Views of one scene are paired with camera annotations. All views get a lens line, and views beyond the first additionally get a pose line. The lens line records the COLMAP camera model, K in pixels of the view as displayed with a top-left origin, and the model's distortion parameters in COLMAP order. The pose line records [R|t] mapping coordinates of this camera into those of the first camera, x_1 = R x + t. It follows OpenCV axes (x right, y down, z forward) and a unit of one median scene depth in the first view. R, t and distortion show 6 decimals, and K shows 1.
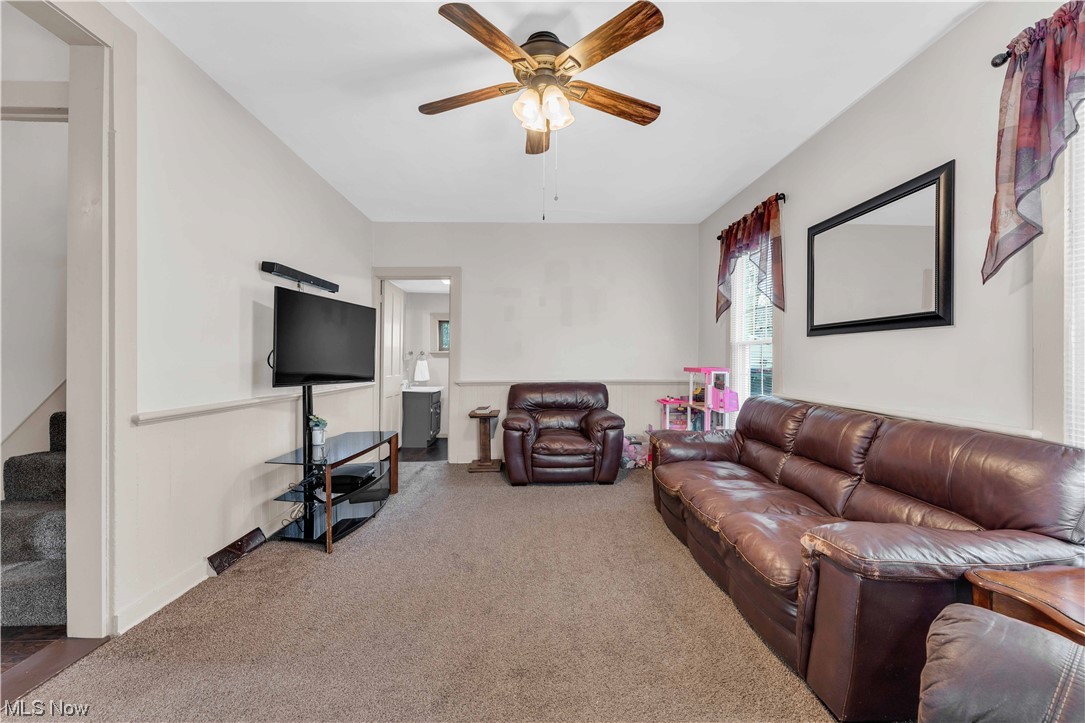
lens RADIAL K [[439.0, 0, 542.5], [0, 439.0, 361.5], [0, 0, 1]] dist [0.001046, -0.000355]
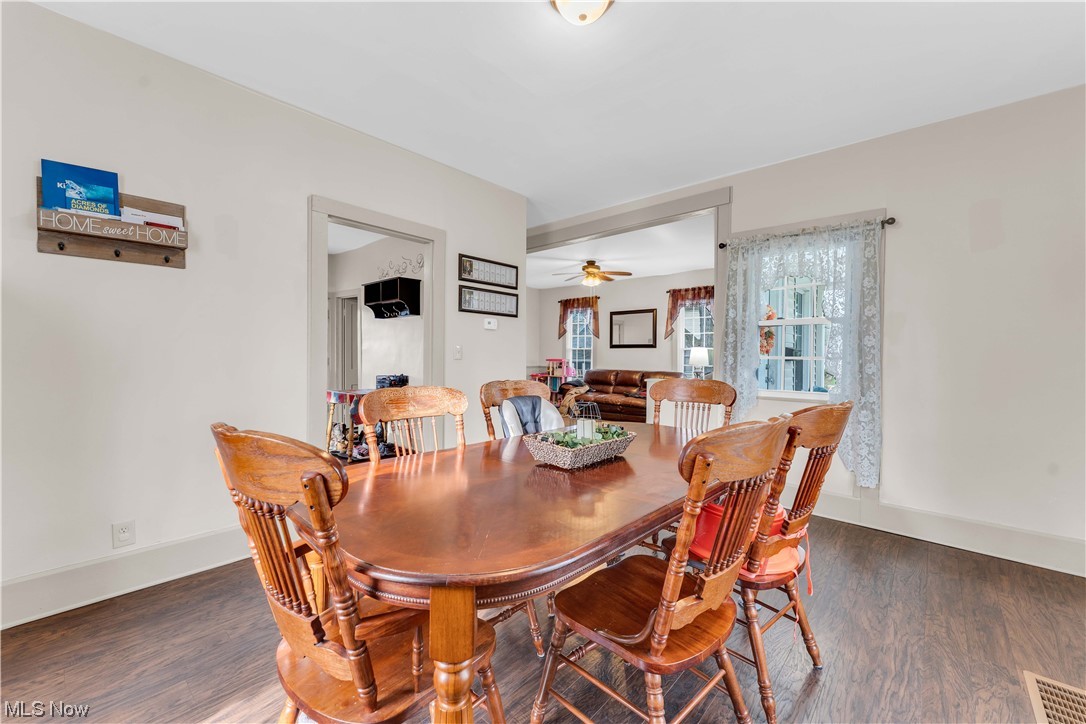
lens RADIAL K [[438.9, 0, 541.9], [0, 438.9, 362.9], [0, 0, 1]] dist [-0.001073, -0.000607]
pose [[0.691741, -0.018481, 0.721909, -2.228467], [0.005890, 0.999784, 0.019950, -0.023834], [-0.722122, -0.009548, 0.691700, -0.869275]]
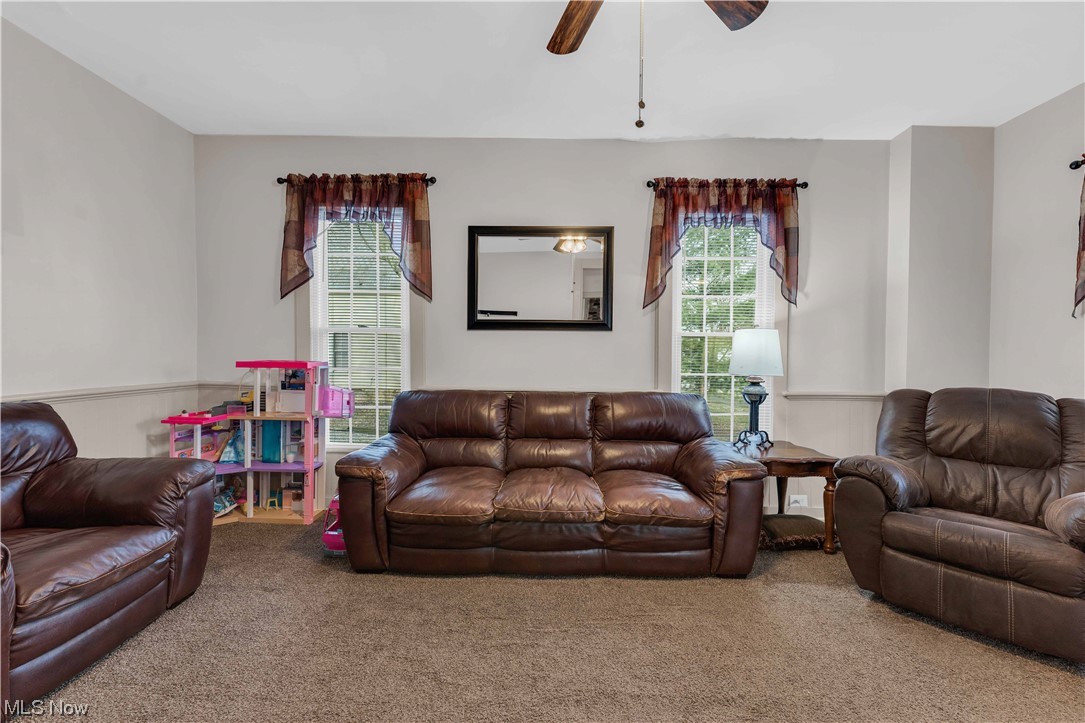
lens RADIAL K [[439.0, 0, 542.5], [0, 439.0, 361.5], [0, 0, 1]] dist [0.001046, -0.000355]
pose [[0.042937, -0.018097, 0.998914, -0.525297], [-0.003365, 0.999828, 0.018258, 0.000269], [-0.999072, -0.004146, 0.042869, 0.923027]]
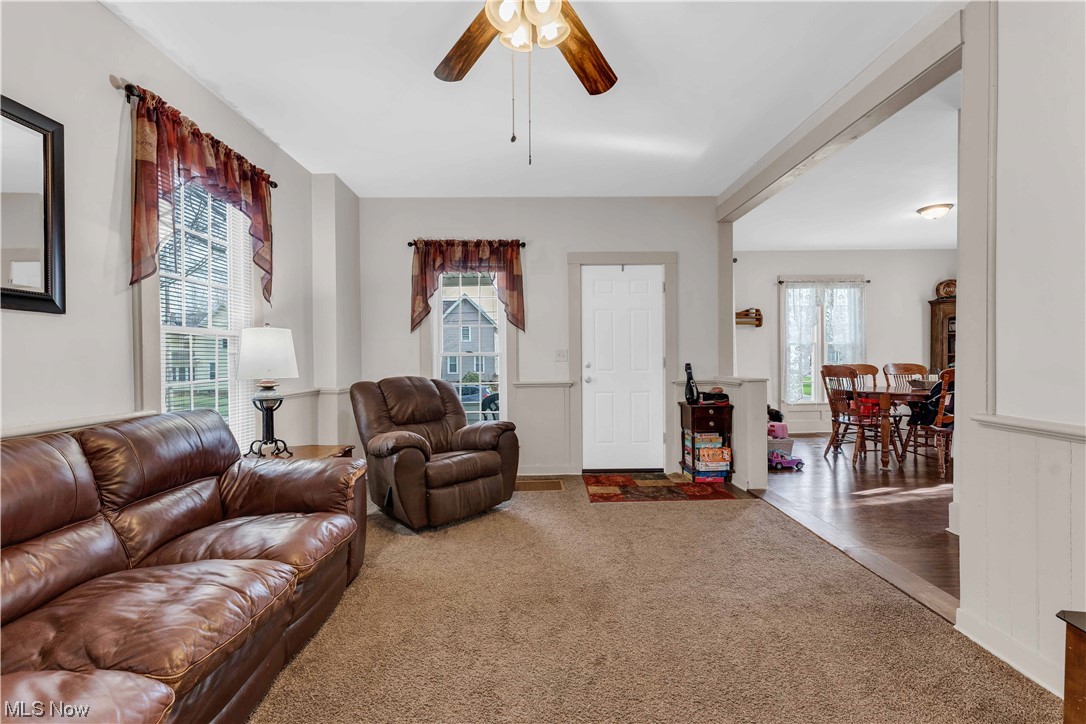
lens RADIAL K [[438.9, 0, 541.9], [0, 438.9, 362.9], [0, 0, 1]] dist [-0.001073, -0.000607]
pose [[-0.999937, -0.000005, 0.011227, -0.020827], [0.000183, 0.999859, 0.016762, -0.000127], [-0.011226, 0.016763, -0.999796, 1.453970]]
